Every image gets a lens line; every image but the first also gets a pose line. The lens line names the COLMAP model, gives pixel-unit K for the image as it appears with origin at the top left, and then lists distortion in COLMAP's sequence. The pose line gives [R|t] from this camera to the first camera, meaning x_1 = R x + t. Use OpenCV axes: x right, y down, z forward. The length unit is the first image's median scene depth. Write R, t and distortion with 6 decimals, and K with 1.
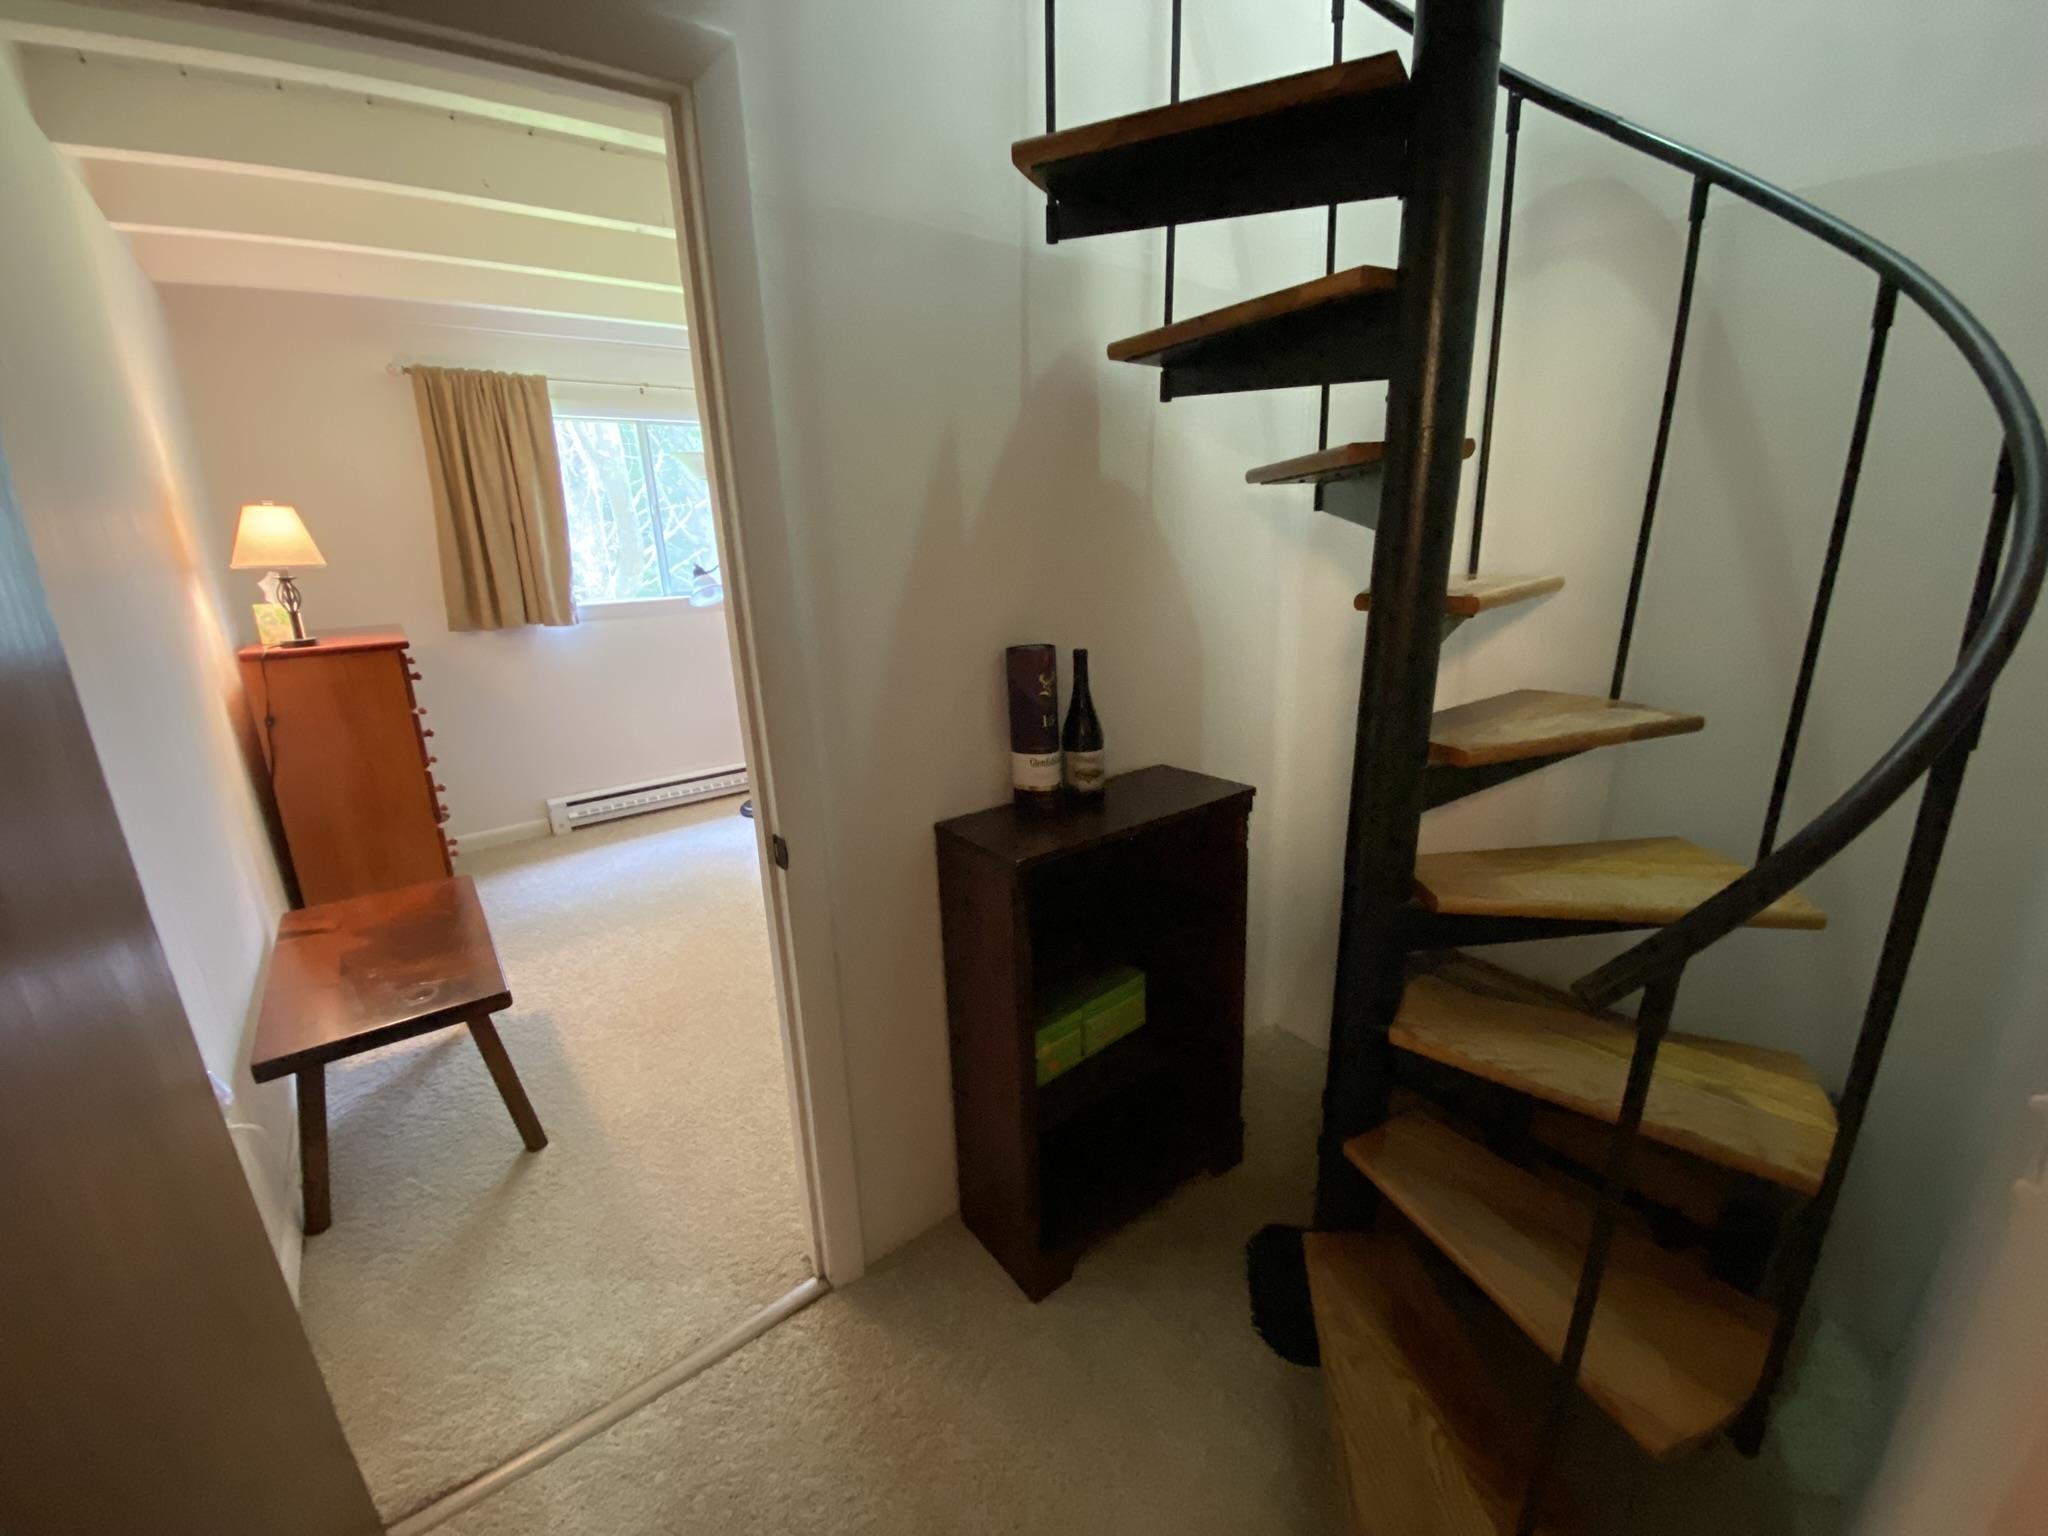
lens RADIAL K [[816.8, 0, 1017.0], [0, 816.8, 779.4], [0, 0, 1]] dist [0.044642, -0.035158]
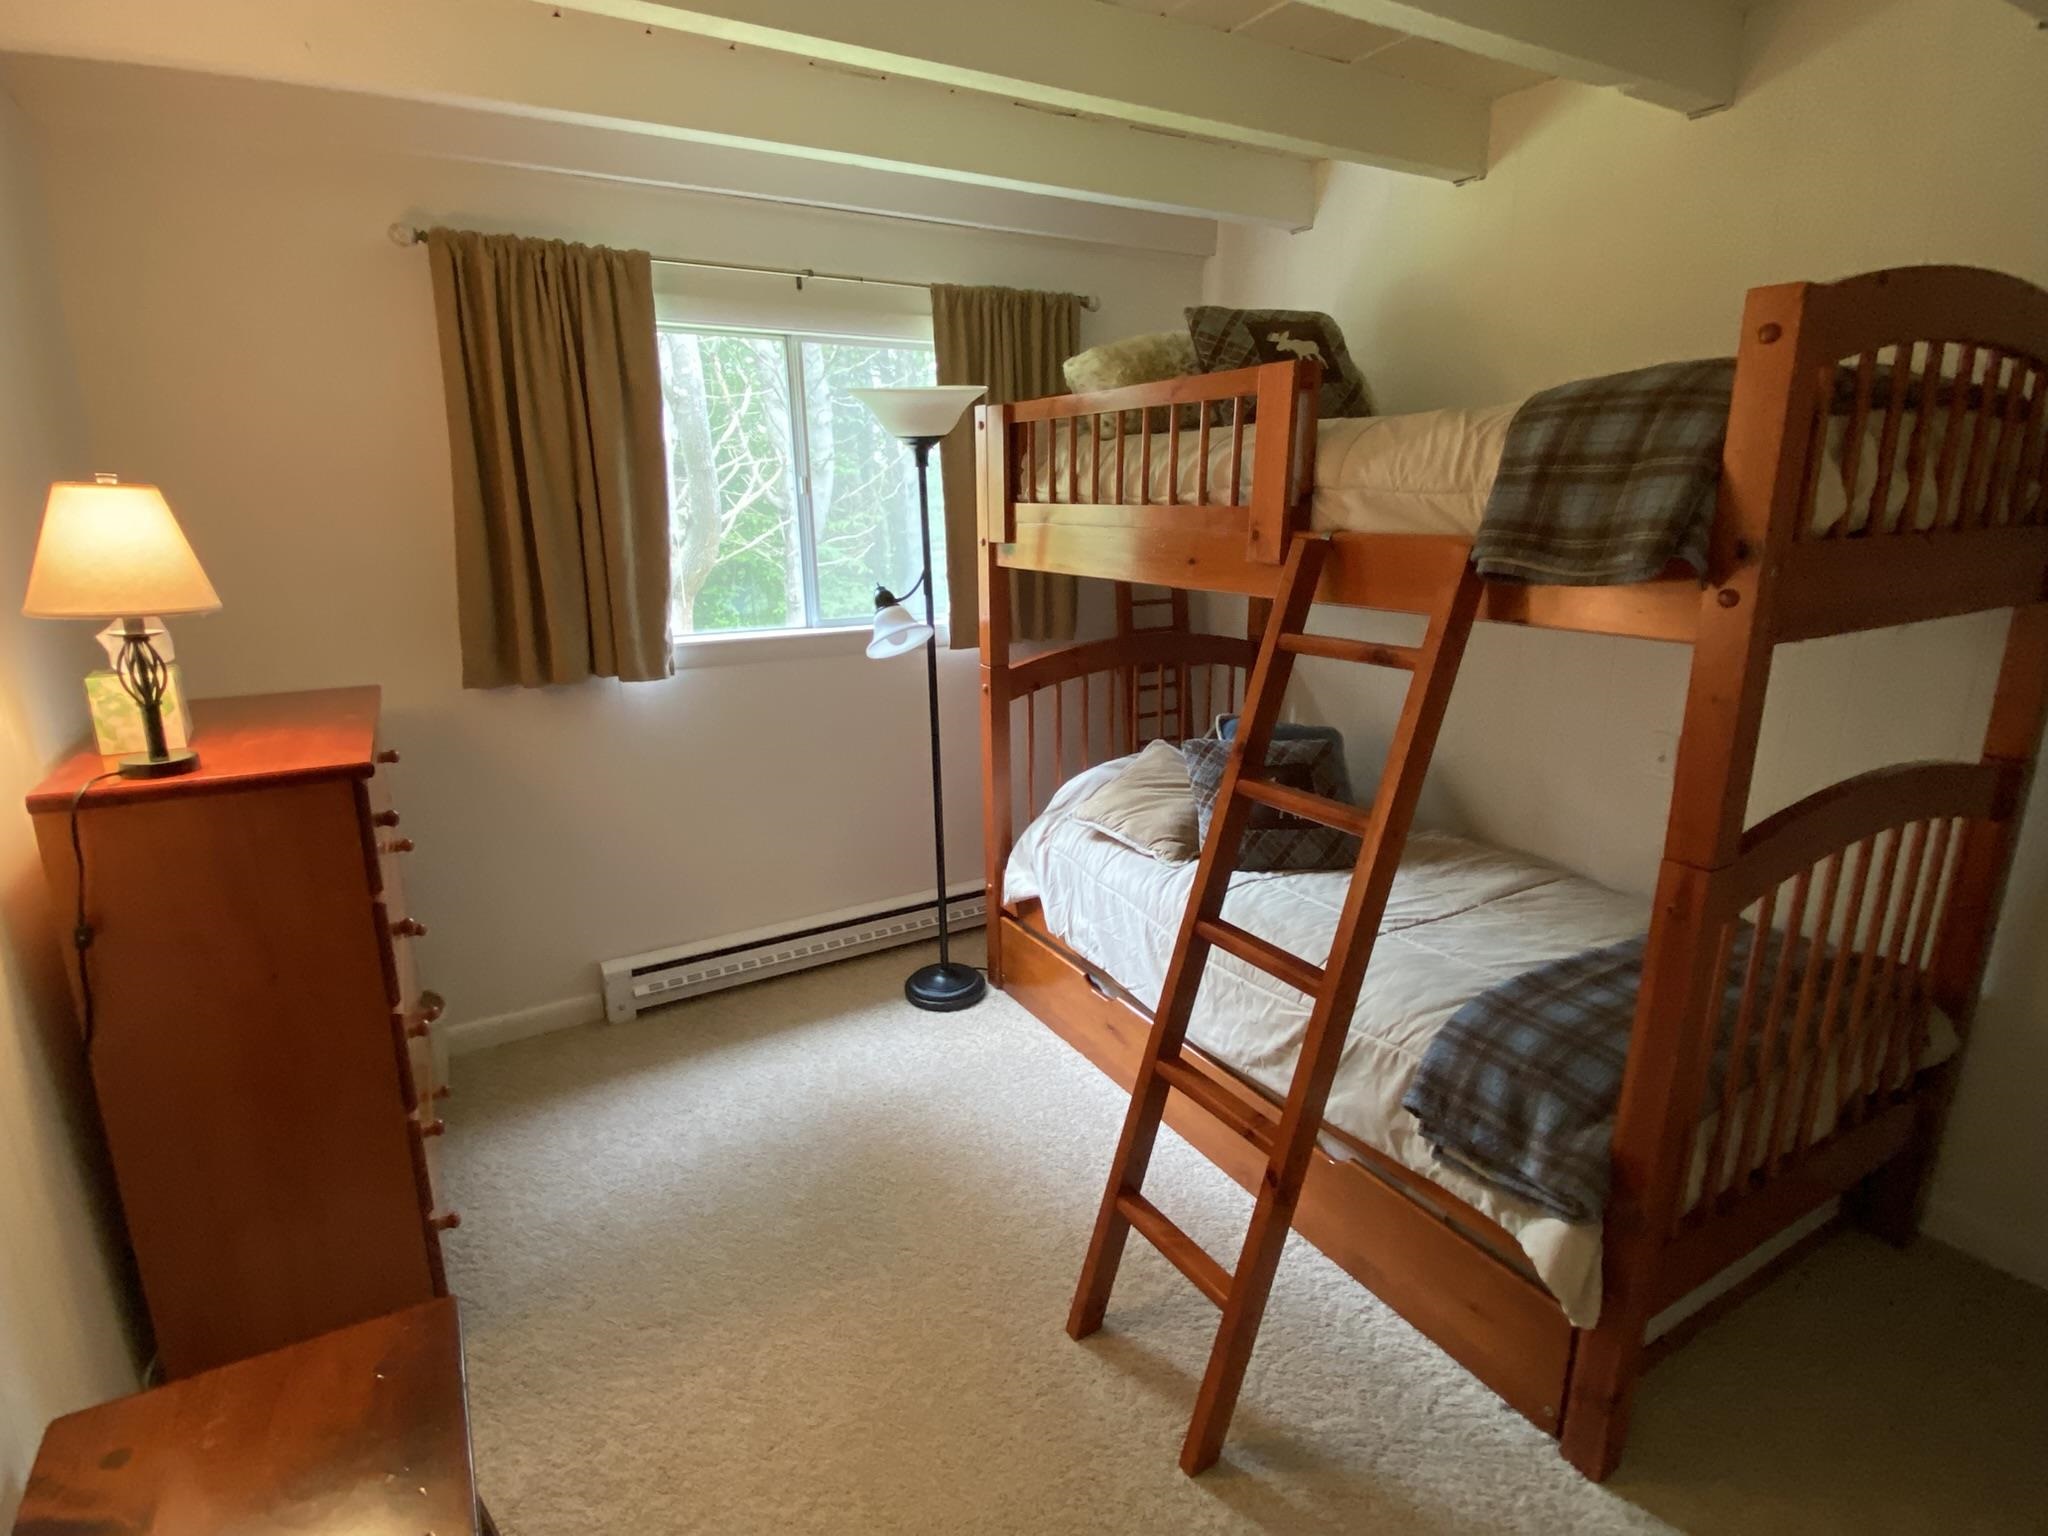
lens RADIAL K [[1019.5, 0, 1015.6], [0, 1019.5, 779.8], [0, 0, 1]] dist [0.059147, -0.038060]
pose [[0.992167, 0.055651, -0.111837, -0.214171], [-0.057717, 0.998216, -0.015315, -0.123864], [0.110785, 0.021650, 0.993609, 0.317826]]
